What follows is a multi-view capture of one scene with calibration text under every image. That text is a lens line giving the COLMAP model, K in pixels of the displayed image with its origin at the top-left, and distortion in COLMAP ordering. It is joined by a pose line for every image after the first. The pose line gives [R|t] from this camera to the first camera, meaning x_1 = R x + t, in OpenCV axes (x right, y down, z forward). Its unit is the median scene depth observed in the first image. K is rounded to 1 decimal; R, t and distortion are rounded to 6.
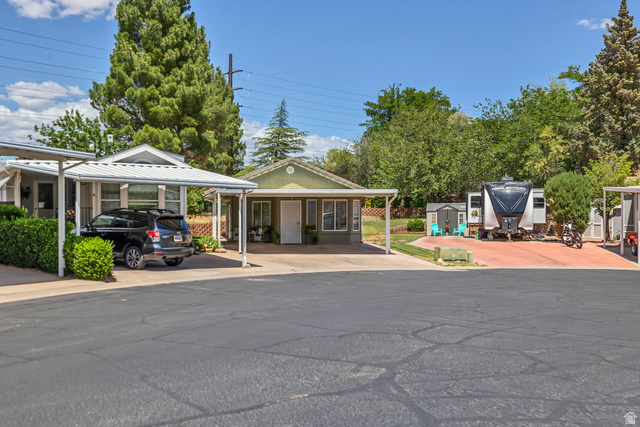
lens RADIAL K [[643.3, 0, 319.7], [0, 643.3, 213.6], [0, 0, 1]] dist [-0.012629, 0.000000]
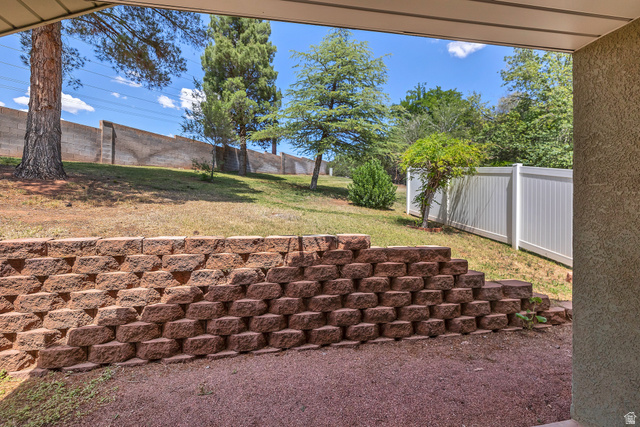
lens RADIAL K [[278.7, 0, 320.7], [0, 278.7, 207.3], [0, 0, 1]] dist [0.002032, -0.000208]
pose [[0.999953, 0.006845, 0.006801, -0.126993], [-0.006952, 0.999851, 0.015782, 0.005295], [-0.006692, -0.015829, 0.999852, 1.191752]]
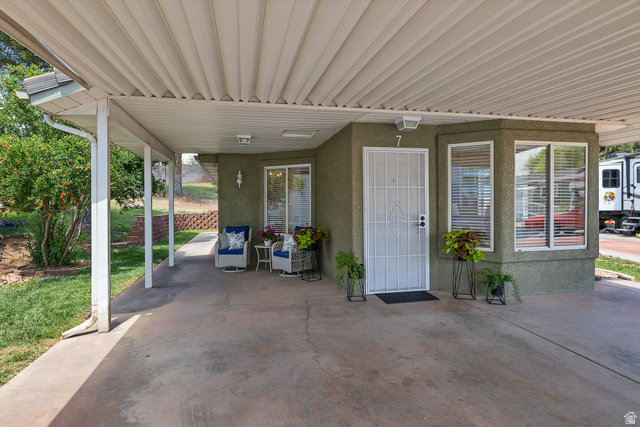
lens RADIAL K [[356.3, 0, 319.1], [0, 356.3, 208.3], [0, 0, 1]] dist [0.000725, -0.001698]
pose [[0.998392, -0.007991, 0.056113, -0.076058], [0.006982, 0.999811, 0.018155, 0.003538], [-0.056248, -0.017734, 0.998259, 0.707340]]
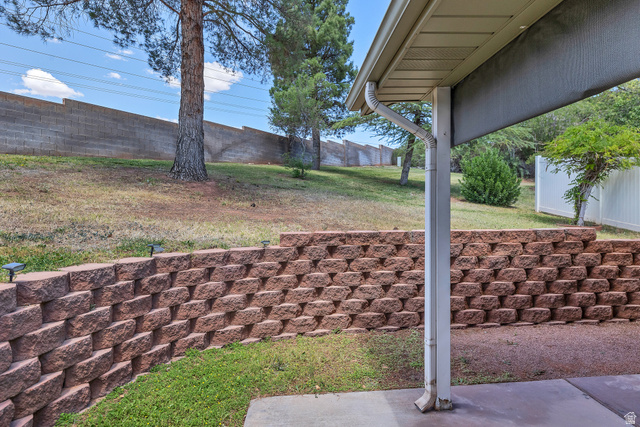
lens RADIAL K [[356.3, 0, 321.7], [0, 356.3, 210.7], [0, 0, 1]] dist [0.000725, -0.001698]
pose [[0.994435, -0.005076, -0.105225, -0.190111], [0.008050, 0.999580, 0.027853, 0.005083], [0.105040, -0.028545, 0.994058, 1.148340]]
